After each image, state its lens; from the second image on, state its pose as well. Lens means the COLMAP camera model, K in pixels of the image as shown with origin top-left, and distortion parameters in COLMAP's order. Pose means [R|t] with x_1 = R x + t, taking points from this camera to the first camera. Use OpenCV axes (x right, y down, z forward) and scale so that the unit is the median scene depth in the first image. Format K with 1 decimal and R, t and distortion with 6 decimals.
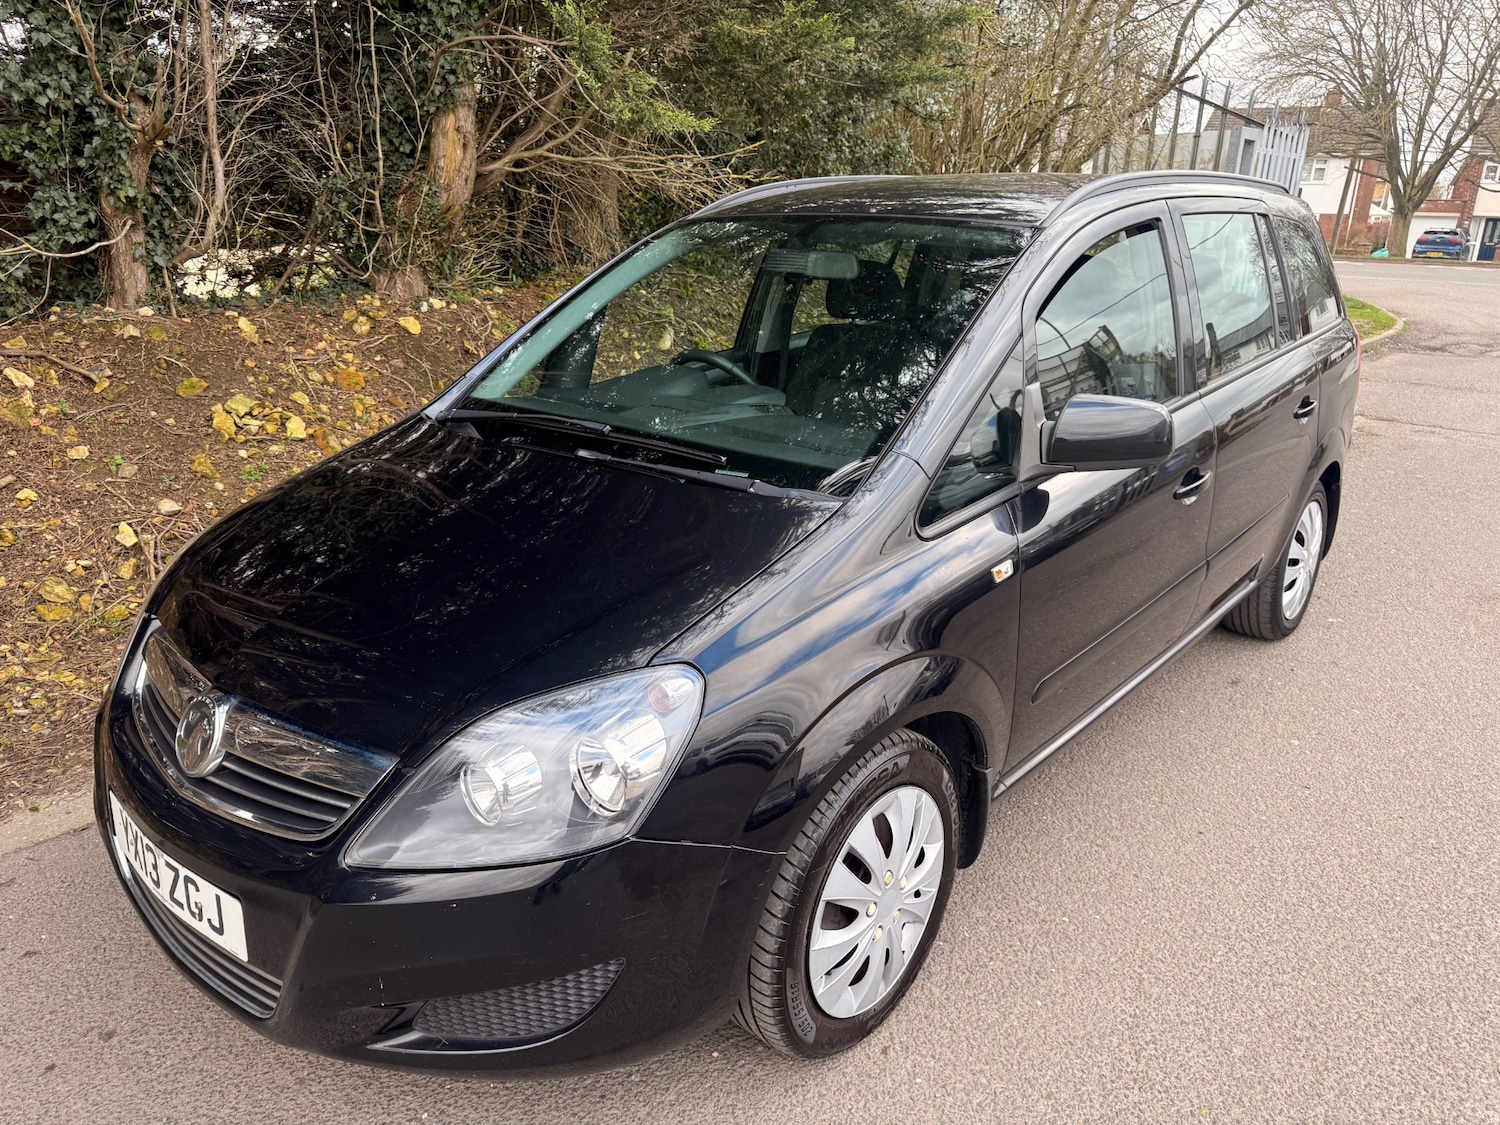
lens RADIAL K [[1079.1, 0, 746.6], [0, 1079.1, 564.6], [0, 0, 1]] dist [-0.002304, 0.003305]
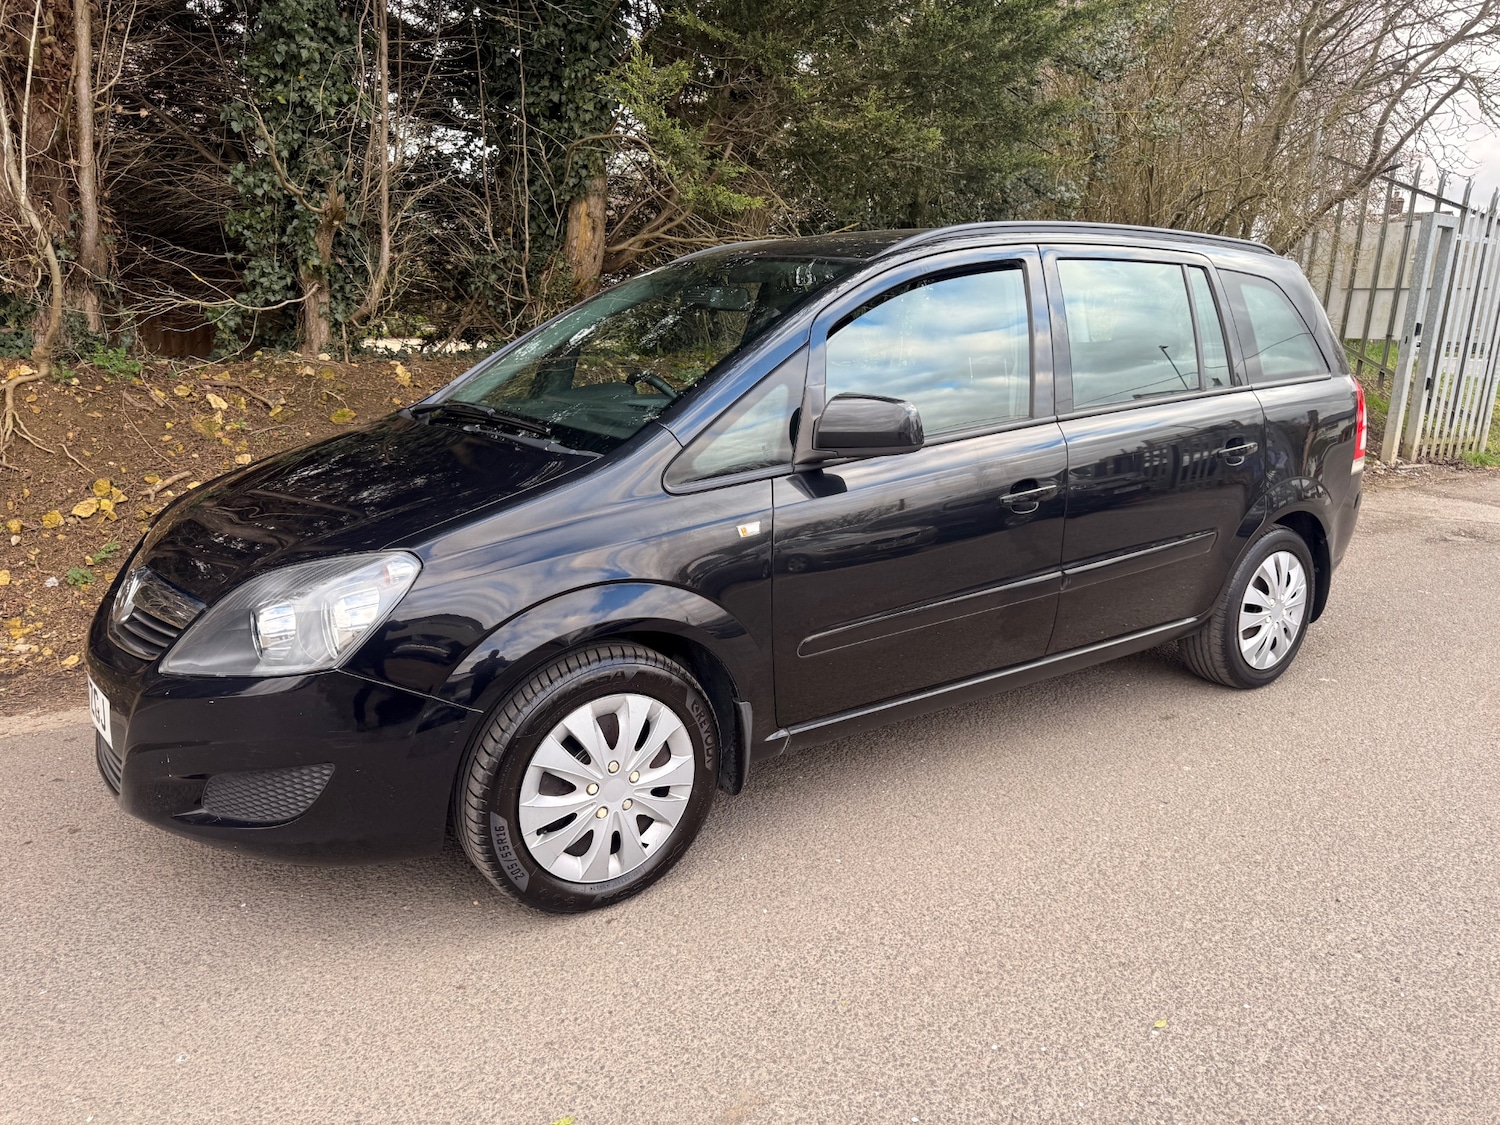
lens RADIAL K [[1072.2, 0, 745.5], [0, 1072.2, 560.4], [0, 0, 1]] dist [0.020064, -0.022824]
pose [[0.969529, 0.062825, -0.236784, 0.204032], [-0.084591, 0.992961, -0.082902, 0.054796], [0.229909, 0.100406, 0.968019, -0.058103]]
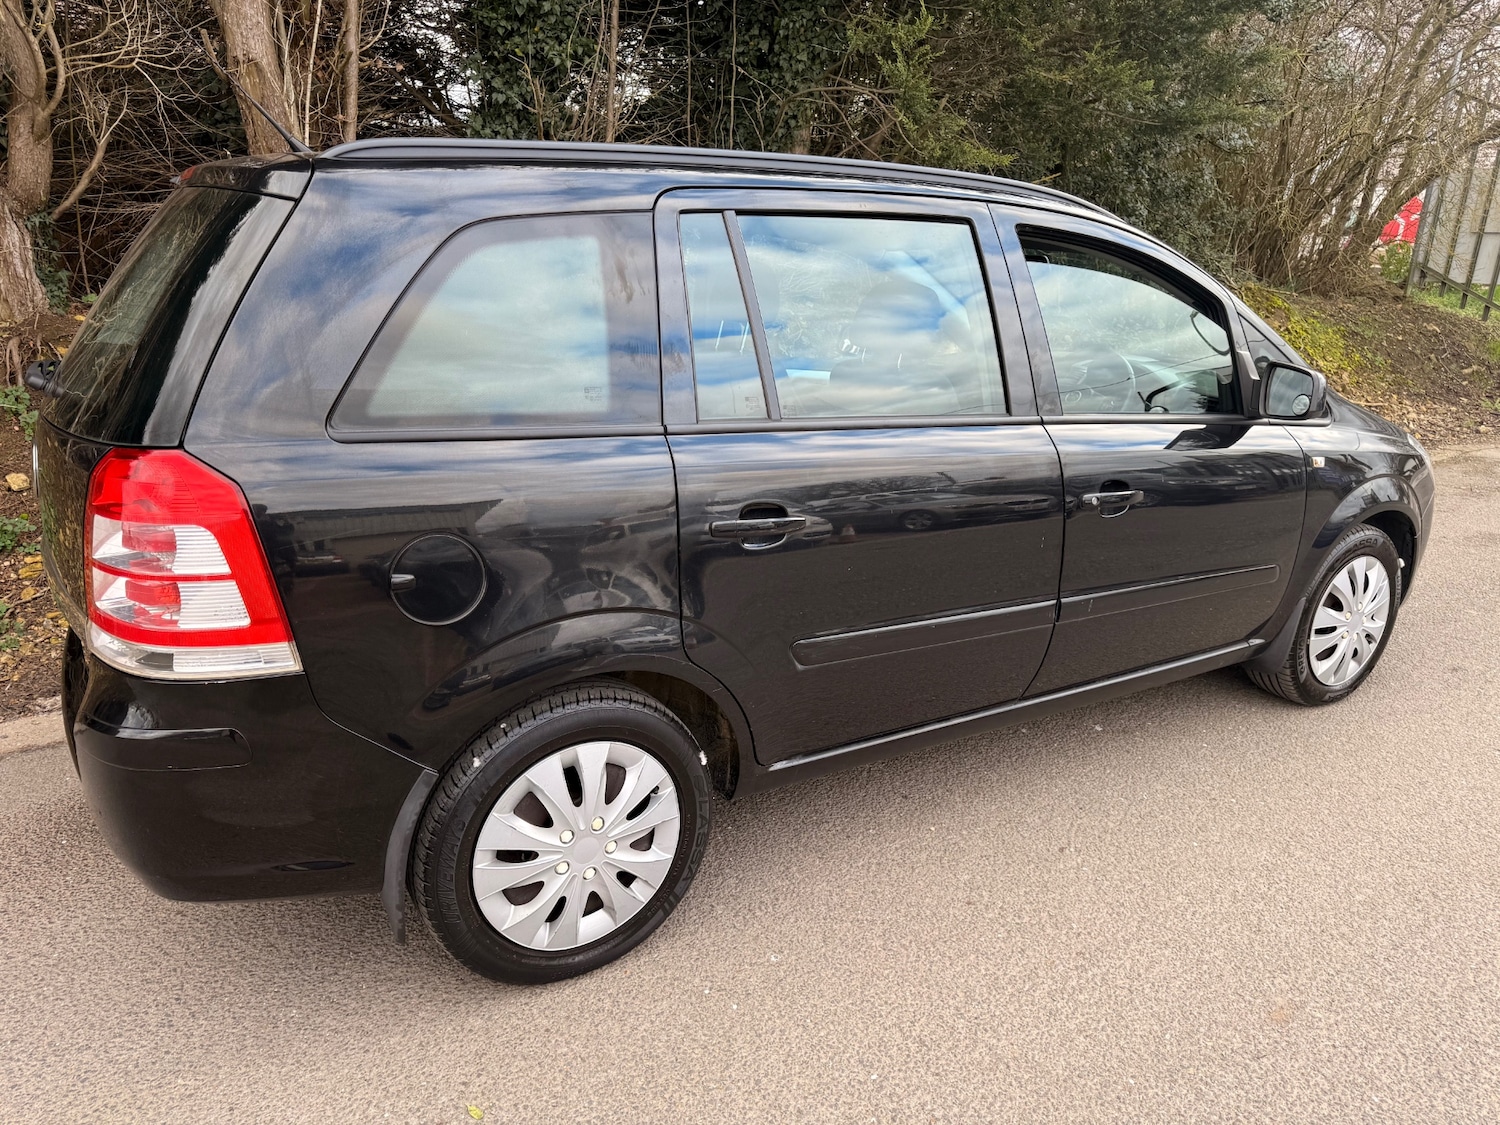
lens RADIAL K [[1072.2, 0, 745.5], [0, 1072.2, 560.4], [0, 0, 1]] dist [0.020064, -0.022824]
pose [[0.963671, 0.089842, -0.251528, 0.020640], [-0.097554, 0.995061, -0.018333, 0.061535], [0.248639, 0.042205, 0.967676, -0.151075]]
